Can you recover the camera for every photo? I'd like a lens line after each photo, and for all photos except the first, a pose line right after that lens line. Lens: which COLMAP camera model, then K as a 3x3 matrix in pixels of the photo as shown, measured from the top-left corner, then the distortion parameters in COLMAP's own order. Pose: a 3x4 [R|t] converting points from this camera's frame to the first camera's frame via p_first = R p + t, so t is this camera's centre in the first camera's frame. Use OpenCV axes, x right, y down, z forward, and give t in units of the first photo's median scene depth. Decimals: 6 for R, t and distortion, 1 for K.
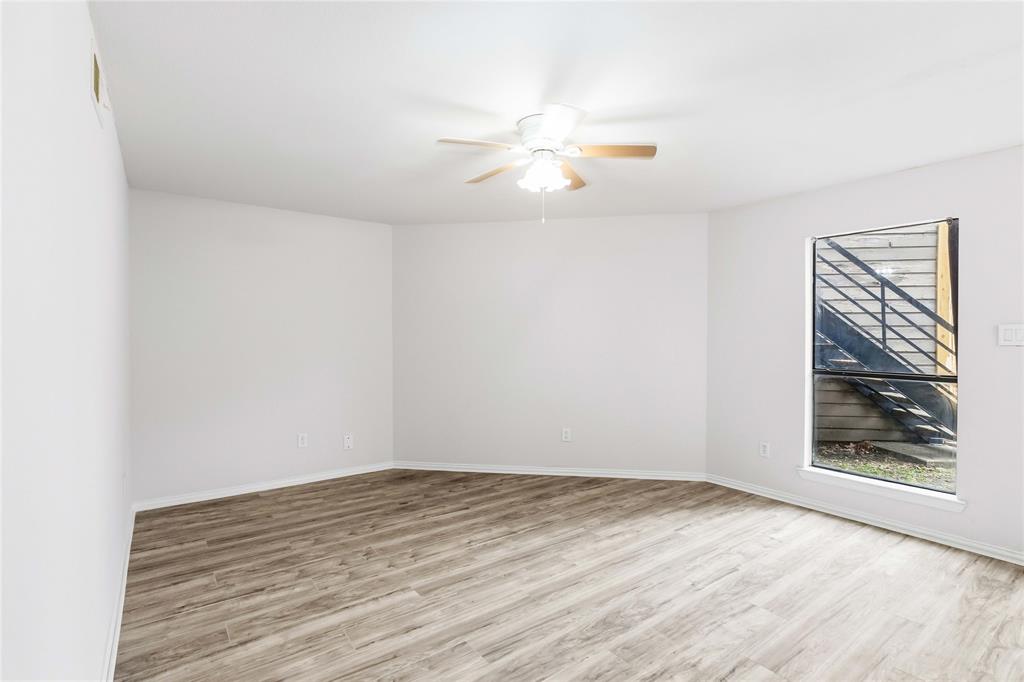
lens RADIAL K [[485.1, 0, 511.3], [0, 485.1, 344.1], [0, 0, 1]] dist [-0.012486, 0.008071]
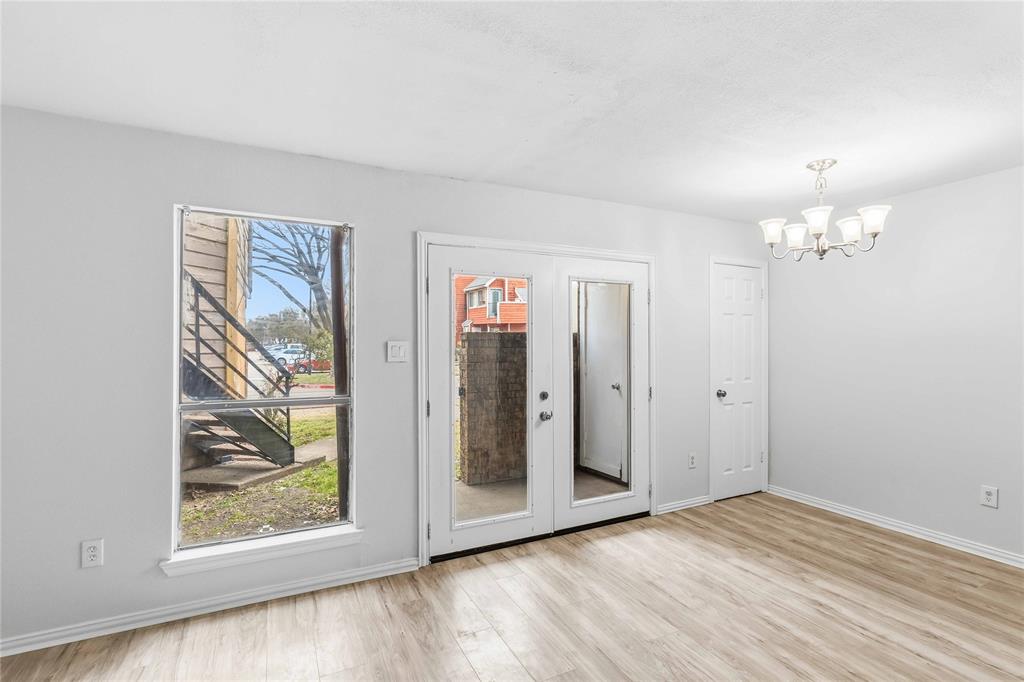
lens RADIAL K [[479.3, 0, 512.0], [0, 479.3, 341.0], [0, 0, 1]] dist [-0.011779, 0.007574]
pose [[0.172718, 0.009569, 0.984925, 0.055112], [0.021230, 0.999684, -0.013436, -0.016948], [-0.984742, 0.023230, 0.172461, 0.442657]]
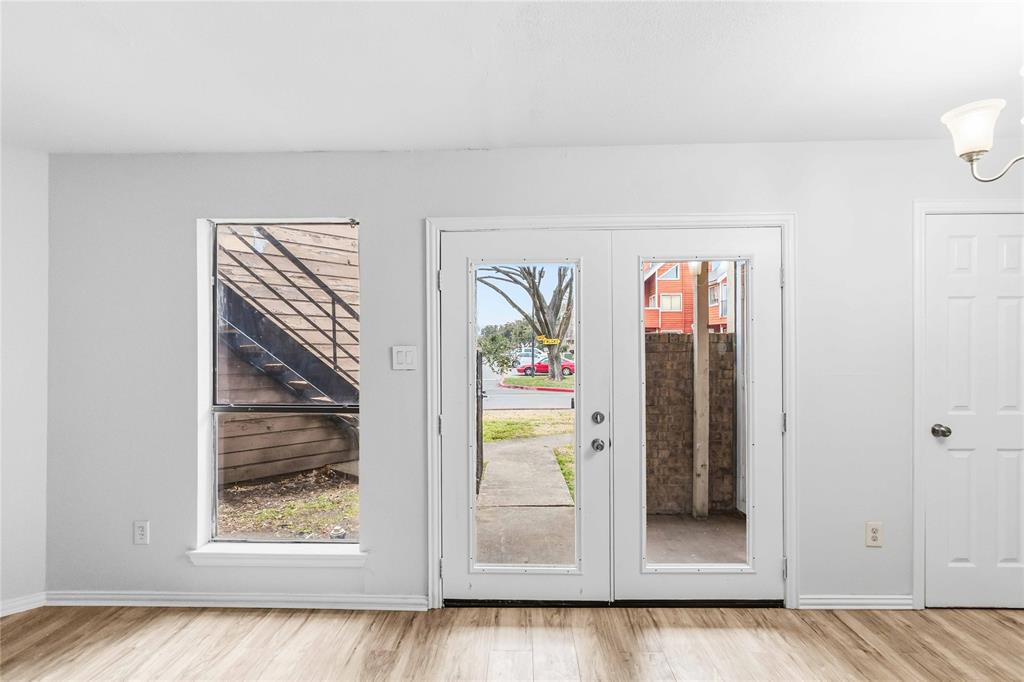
lens RADIAL K [[485.1, 0, 511.3], [0, 485.1, 344.1], [0, 0, 1]] dist [-0.012486, 0.008071]
pose [[0.613474, 0.007481, 0.789679, 0.339131], [0.017597, 0.999577, -0.023141, -0.014719], [-0.789519, 0.028092, 0.613083, 0.211950]]
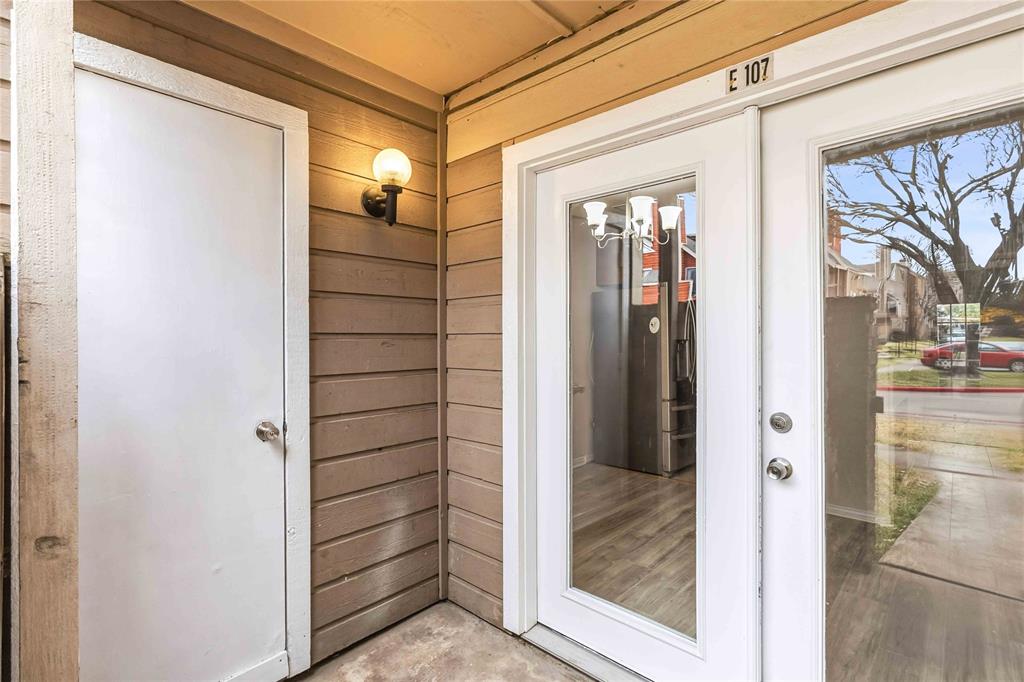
lens RADIAL K [[485.7, 0, 510.7], [0, 485.7, 339.1], [0, 0, 1]] dist [-0.003967, 0.000660]
pose [[-0.982849, 0.006112, -0.184308, 1.270135], [0.002045, 0.999750, 0.022247, -0.004272], [0.184398, 0.021488, -0.982617, 0.904636]]
